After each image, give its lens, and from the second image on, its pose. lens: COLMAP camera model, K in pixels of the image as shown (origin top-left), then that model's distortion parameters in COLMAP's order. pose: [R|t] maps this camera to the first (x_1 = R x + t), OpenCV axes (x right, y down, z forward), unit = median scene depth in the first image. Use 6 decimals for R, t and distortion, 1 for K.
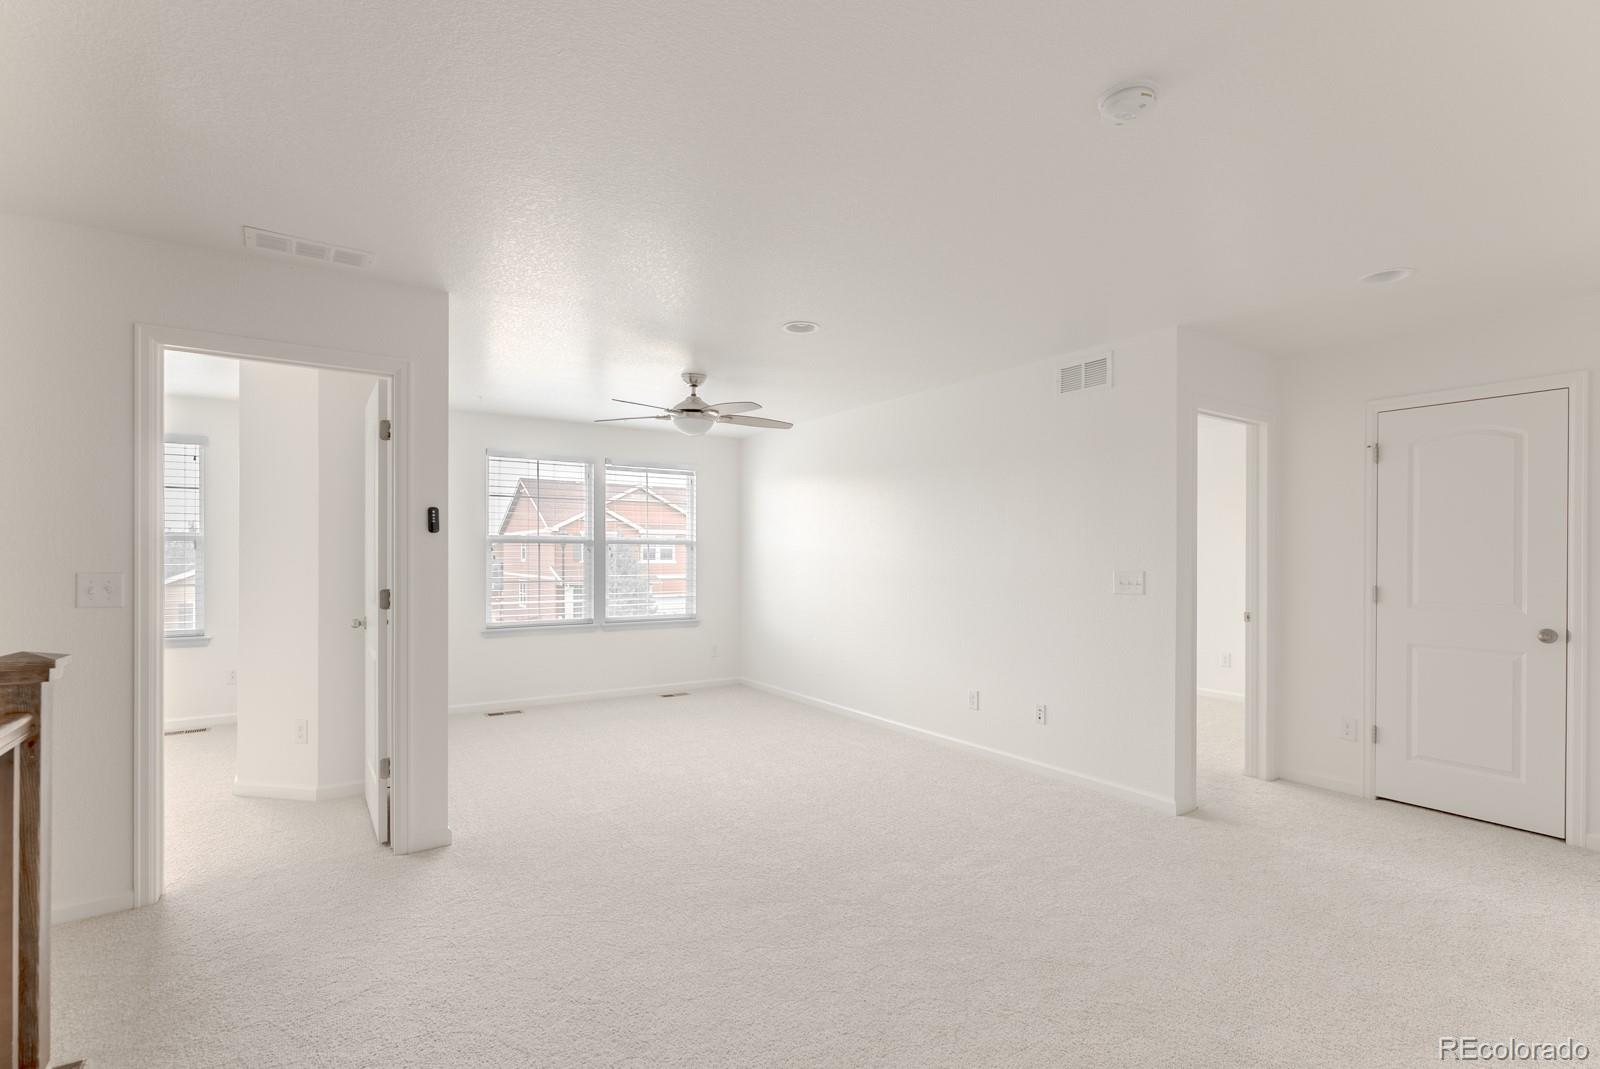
lens RADIAL K [[717.6, 0, 800.2], [0, 717.6, 563.2], [0, 0, 1]] dist [0.001895, -0.000014]
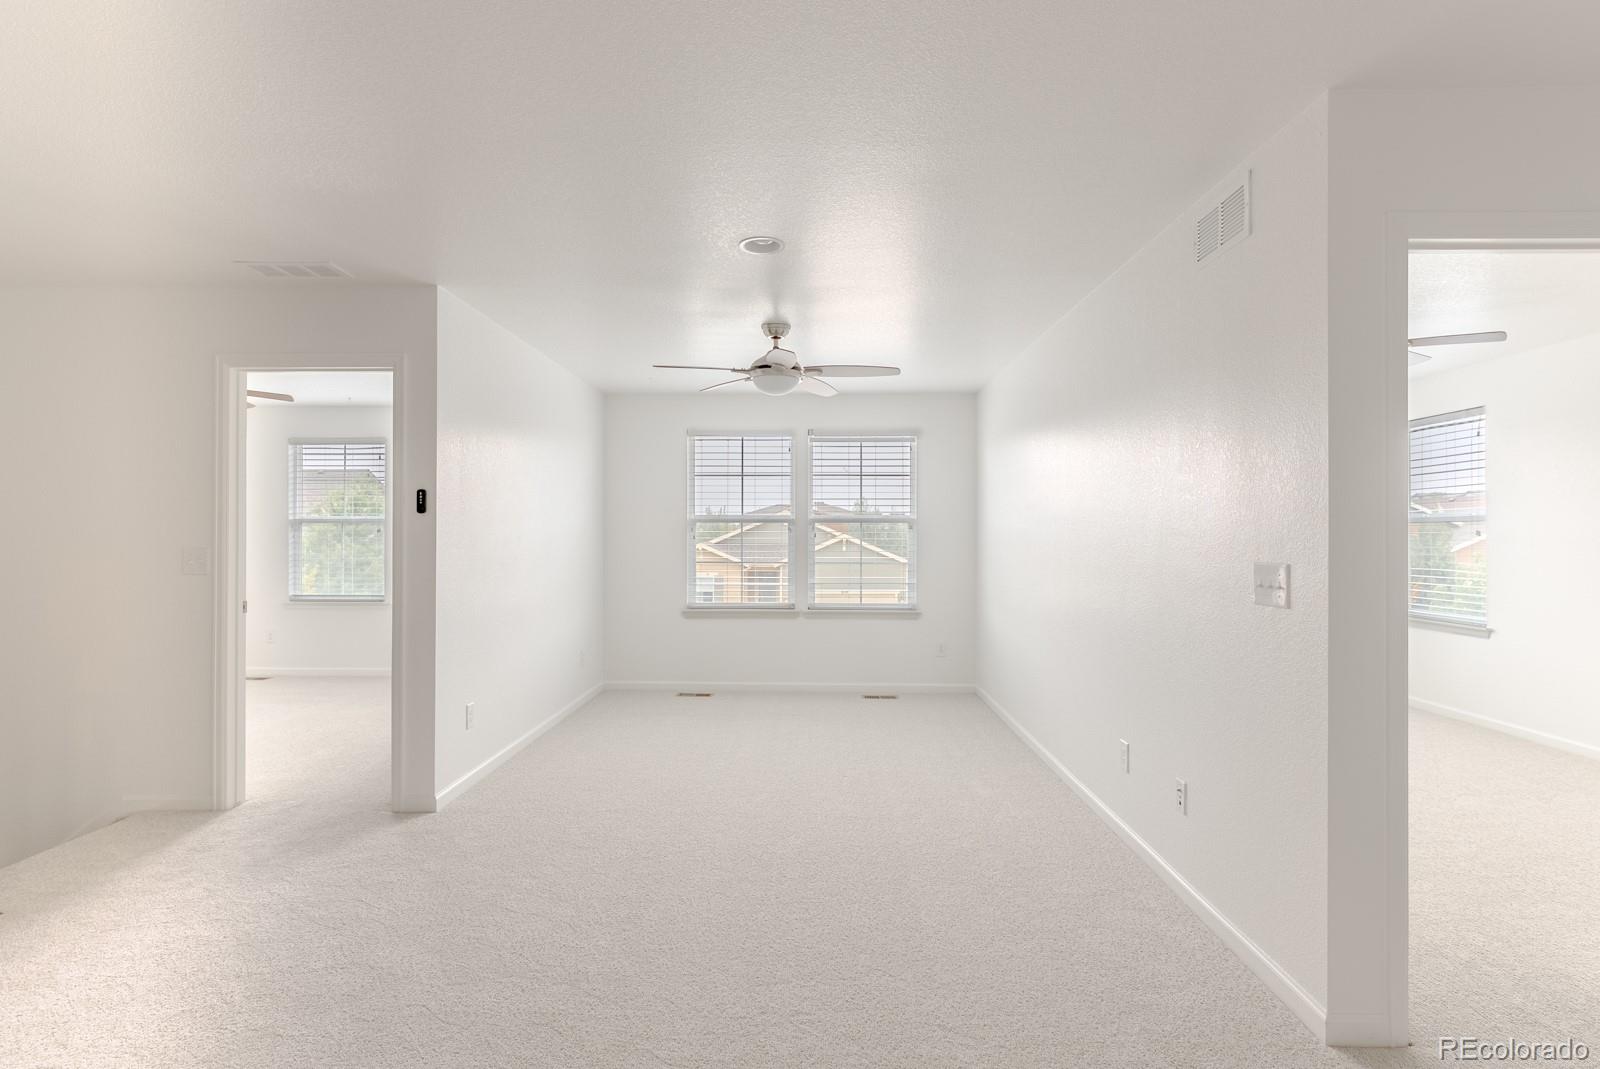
lens RADIAL K [[780.8, 0, 800.0], [0, 780.8, 534.5], [0, 0, 1]] dist [-0.001435, 0.000207]
pose [[0.826951, -0.001371, -0.562272, 0.402870], [-0.005423, 0.999931, -0.010414, -0.002166], [0.562247, 0.011661, 0.826887, 0.249052]]
